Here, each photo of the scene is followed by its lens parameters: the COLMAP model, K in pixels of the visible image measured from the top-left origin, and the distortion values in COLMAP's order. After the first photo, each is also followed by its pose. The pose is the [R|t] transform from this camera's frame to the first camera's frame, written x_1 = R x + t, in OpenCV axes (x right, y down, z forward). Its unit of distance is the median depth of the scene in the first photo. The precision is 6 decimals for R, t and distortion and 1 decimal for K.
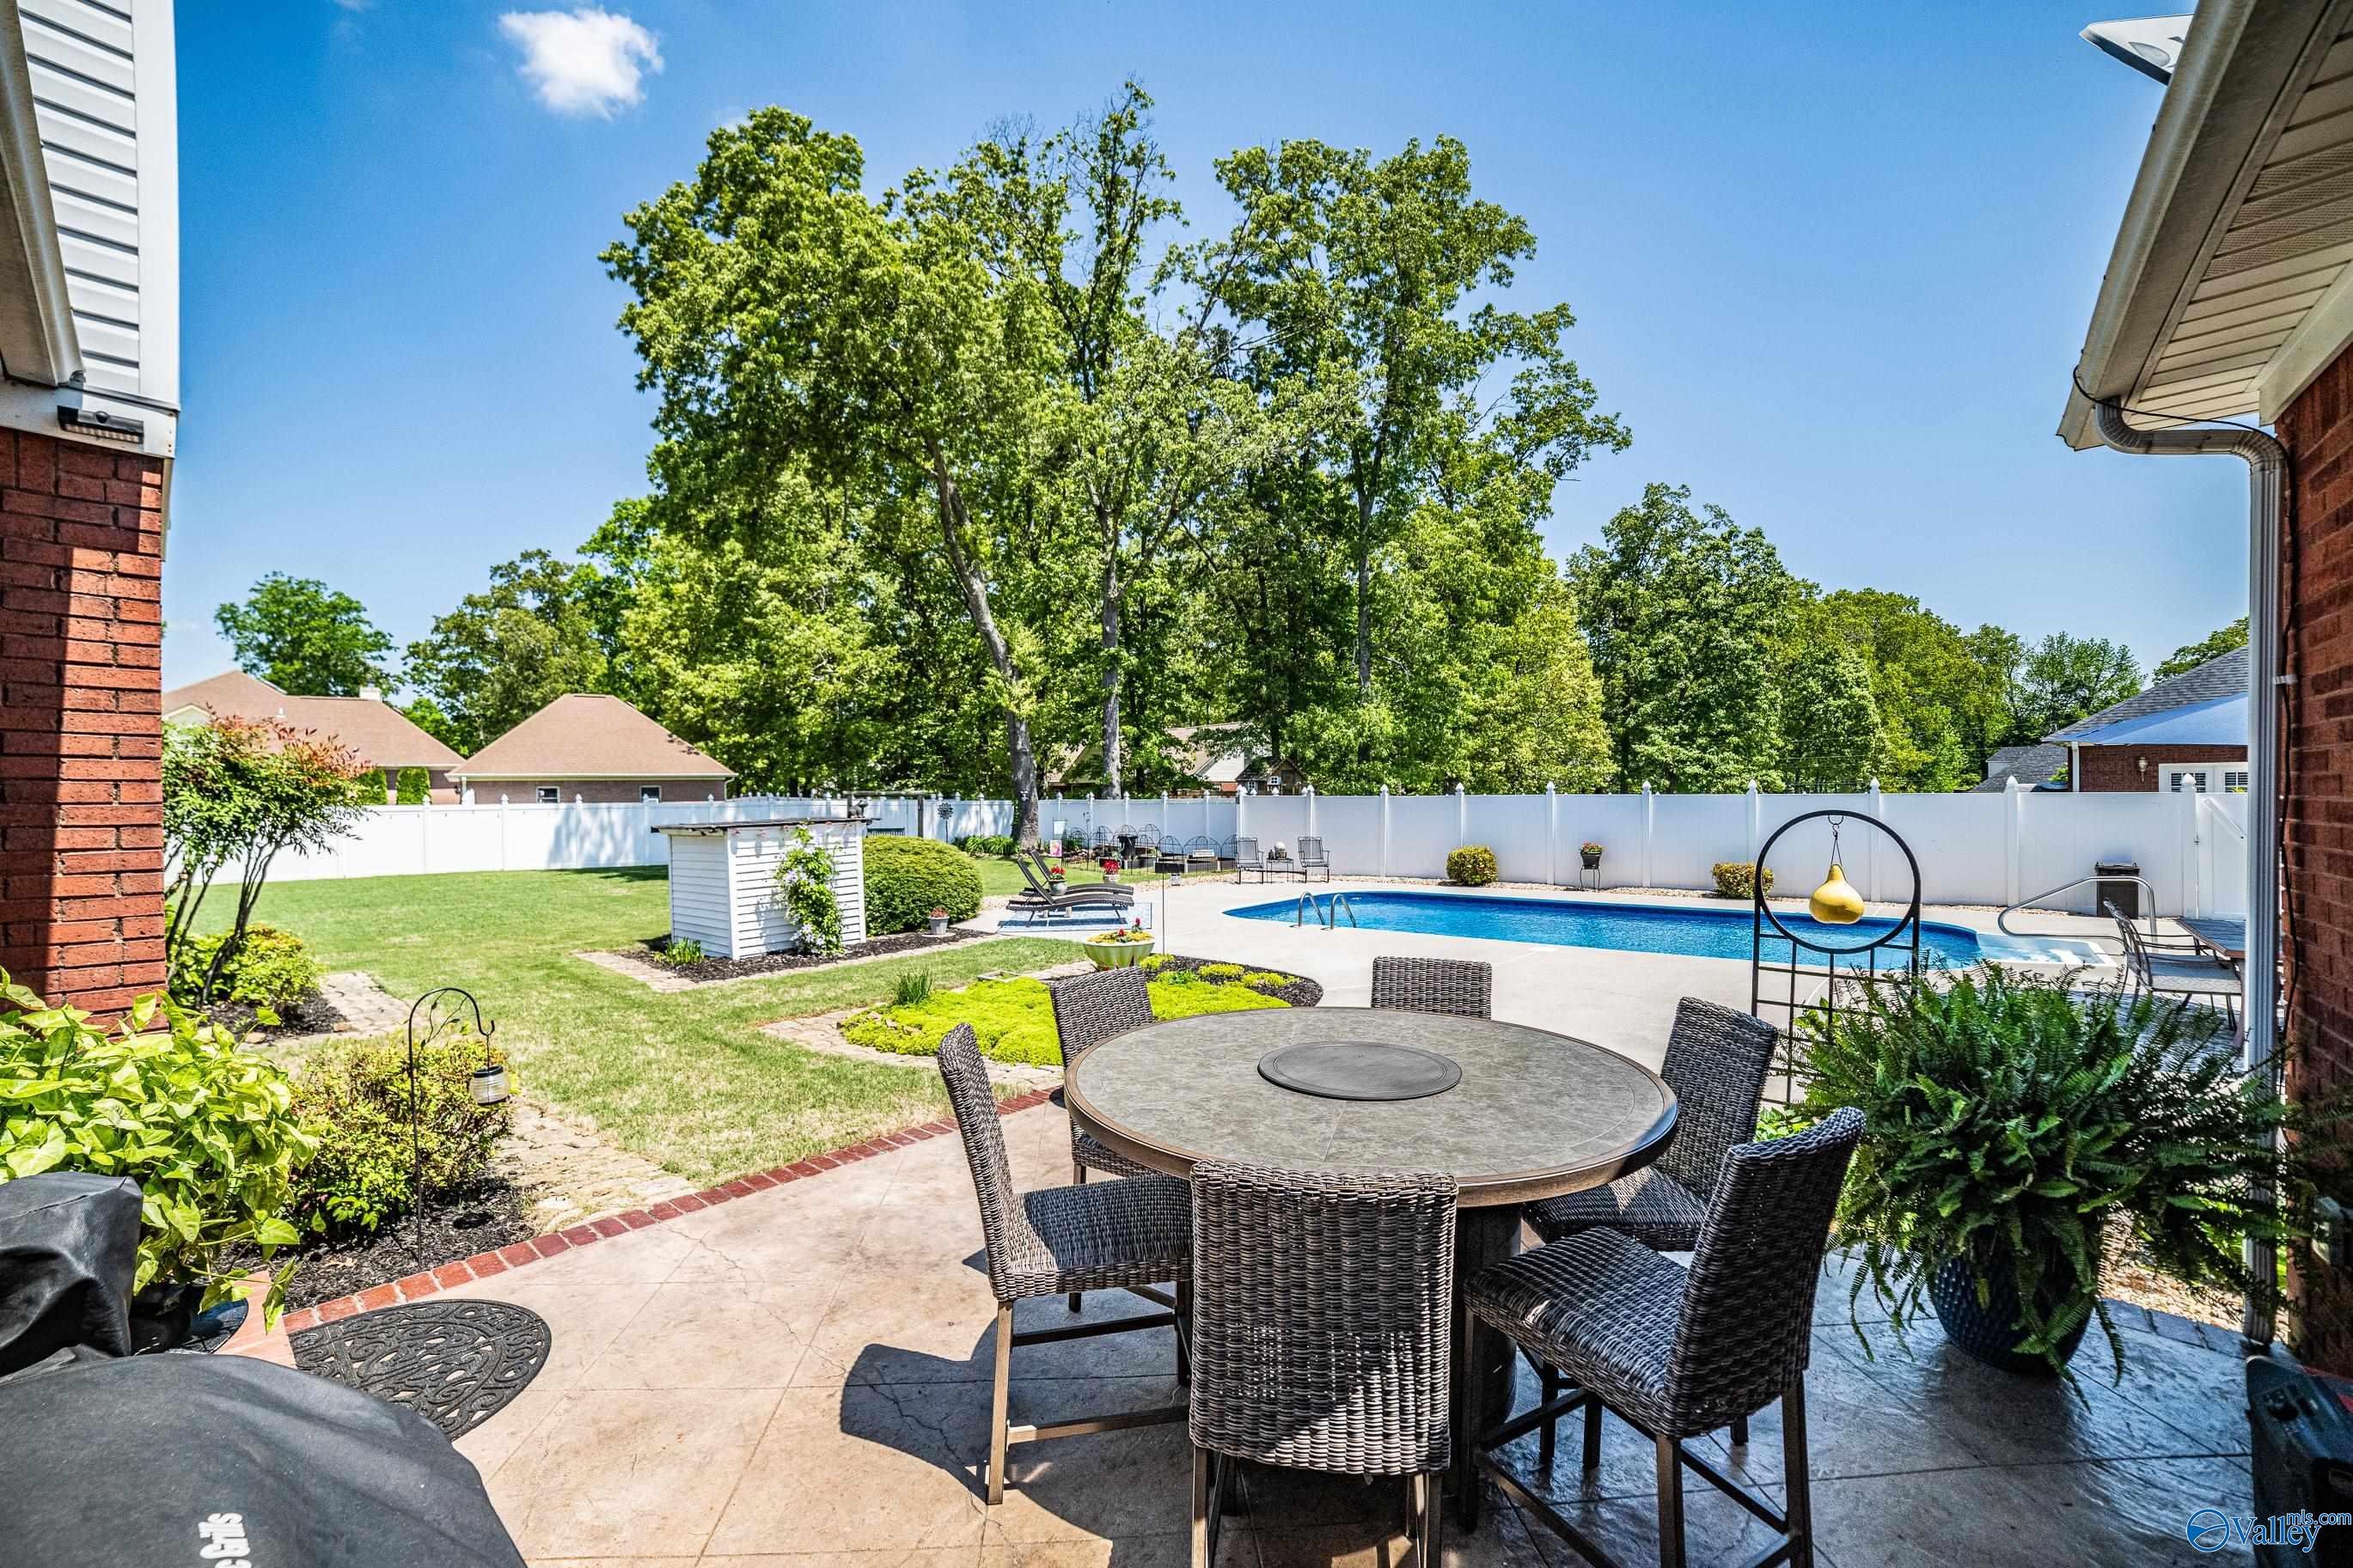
lens RADIAL K [[913.2, 0, 1161.0], [0, 913.2, 789.2], [0, 0, 1]] dist [-0.016696, 0.000303]
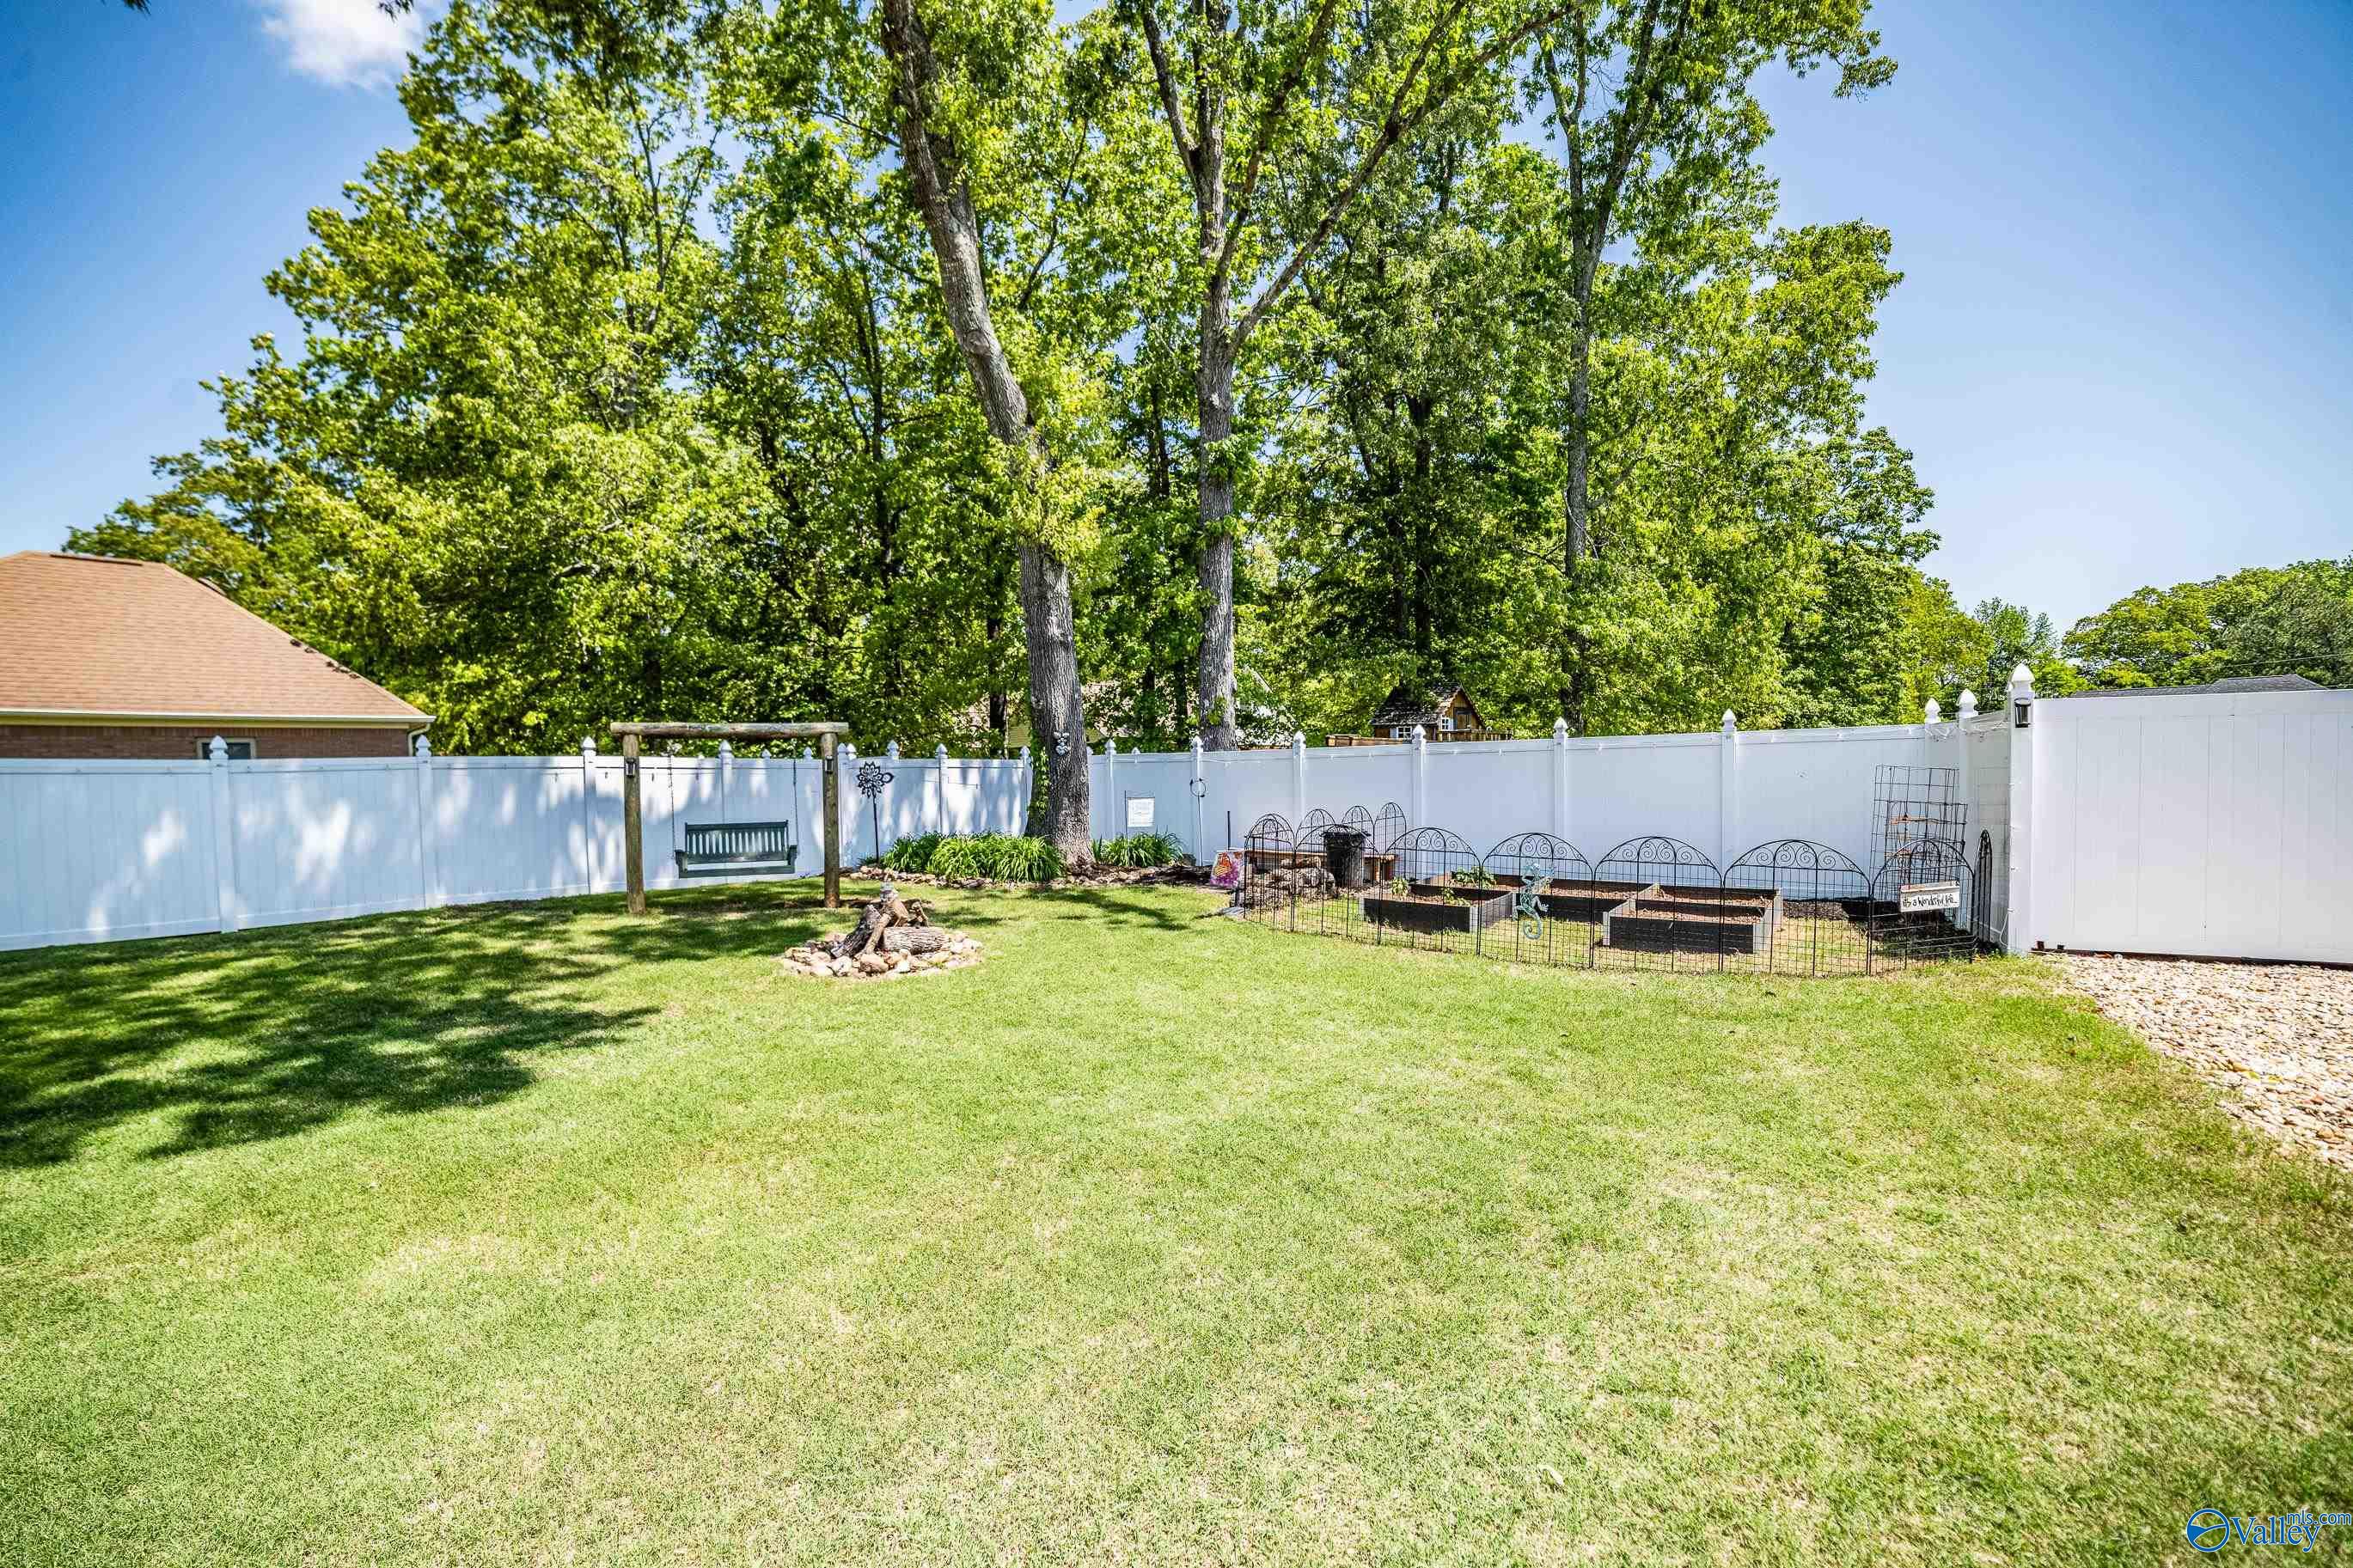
lens RADIAL K [[913.2, 0, 1161.0], [0, 913.2, 789.2], [0, 0, 1]] dist [-0.016696, 0.000303]
pose [[0.989320, -0.009935, 0.145421, -0.163119], [0.006371, 0.999668, 0.024956, 0.018026], [-0.145621, -0.023763, 0.989055, 0.537115]]
